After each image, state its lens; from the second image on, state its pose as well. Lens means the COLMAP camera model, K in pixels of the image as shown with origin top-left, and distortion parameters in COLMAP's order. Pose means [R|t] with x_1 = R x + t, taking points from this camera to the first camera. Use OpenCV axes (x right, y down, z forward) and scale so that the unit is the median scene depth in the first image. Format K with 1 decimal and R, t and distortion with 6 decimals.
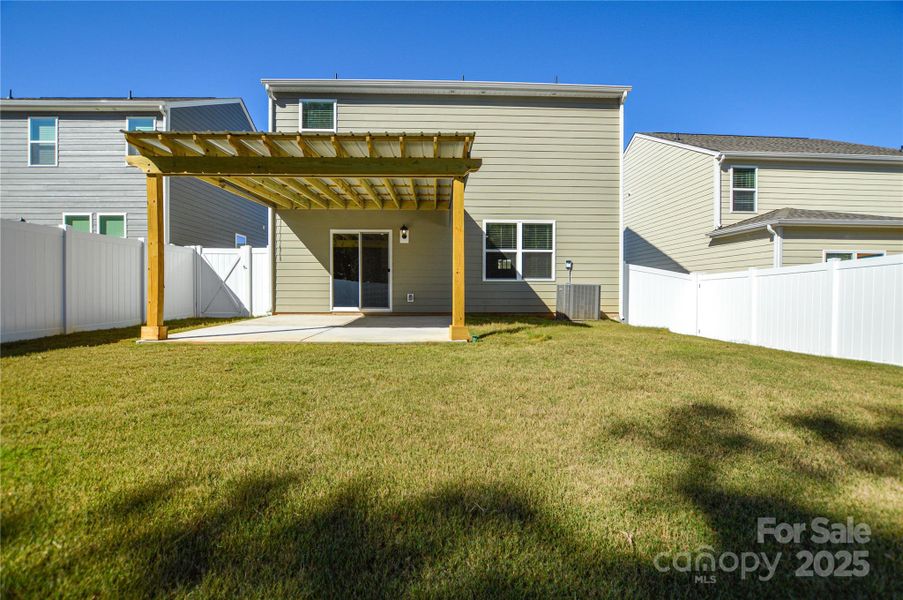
lens RADIAL K [[409.4, 0, 449.8], [0, 409.4, 299.4], [0, 0, 1]] dist [-0.025903, 0.000508]
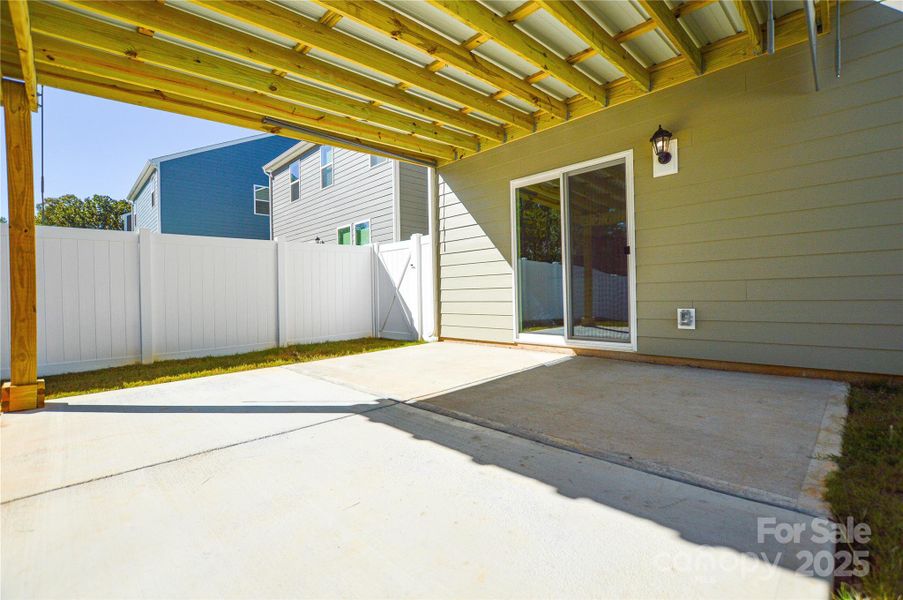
lens RADIAL K [[404.6, 0, 450.2], [0, 404.6, 292.6], [0, 0, 1]] dist [-0.023912, 0.000146]
pose [[0.683026, -0.021395, -0.730081, 0.023064], [0.008179, 0.999732, -0.021645, -0.021182], [0.730348, 0.008813, 0.683018, 0.593192]]
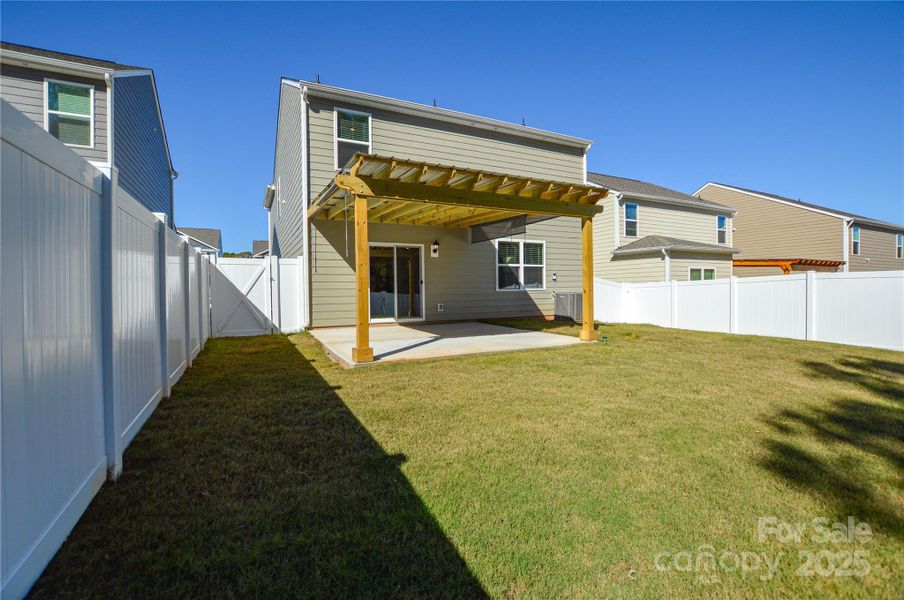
lens RADIAL K [[418.6, 0, 452.0], [0, 418.6, 300.0], [0, 0, 1]] dist [-0.027407, 0.001034]
pose [[0.901502, -0.024252, 0.432095, -0.548393], [0.025265, 0.999675, 0.003395, -0.026263], [-0.432036, 0.007856, 0.901822, -0.018058]]
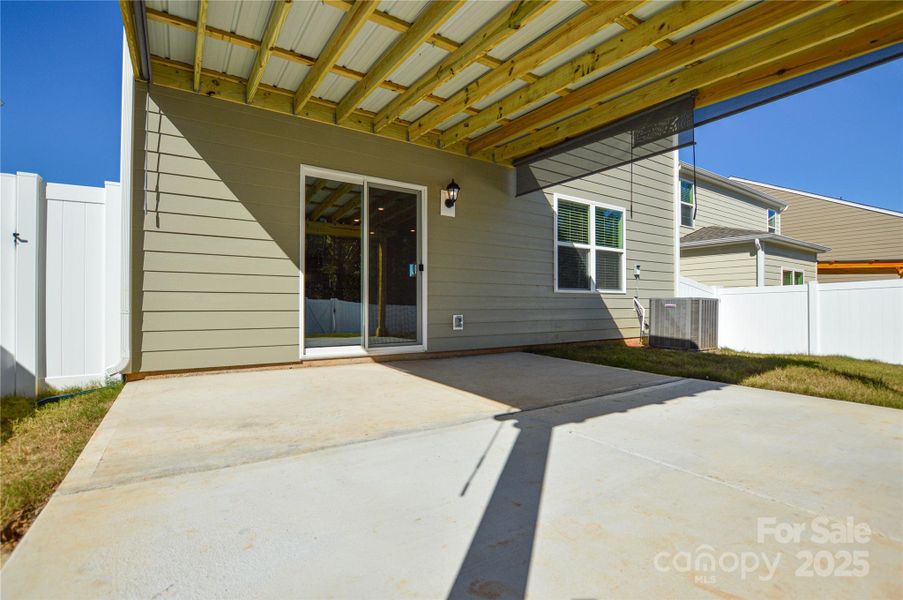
lens RADIAL K [[418.2, 0, 451.5], [0, 418.2, 300.0], [0, 0, 1]] dist [-0.027407, 0.001034]
pose [[0.847979, 0.003609, 0.530018, -0.384724], [0.012355, 0.999571, -0.026572, -0.017876], [-0.529886, 0.029081, 0.847570, 0.550903]]
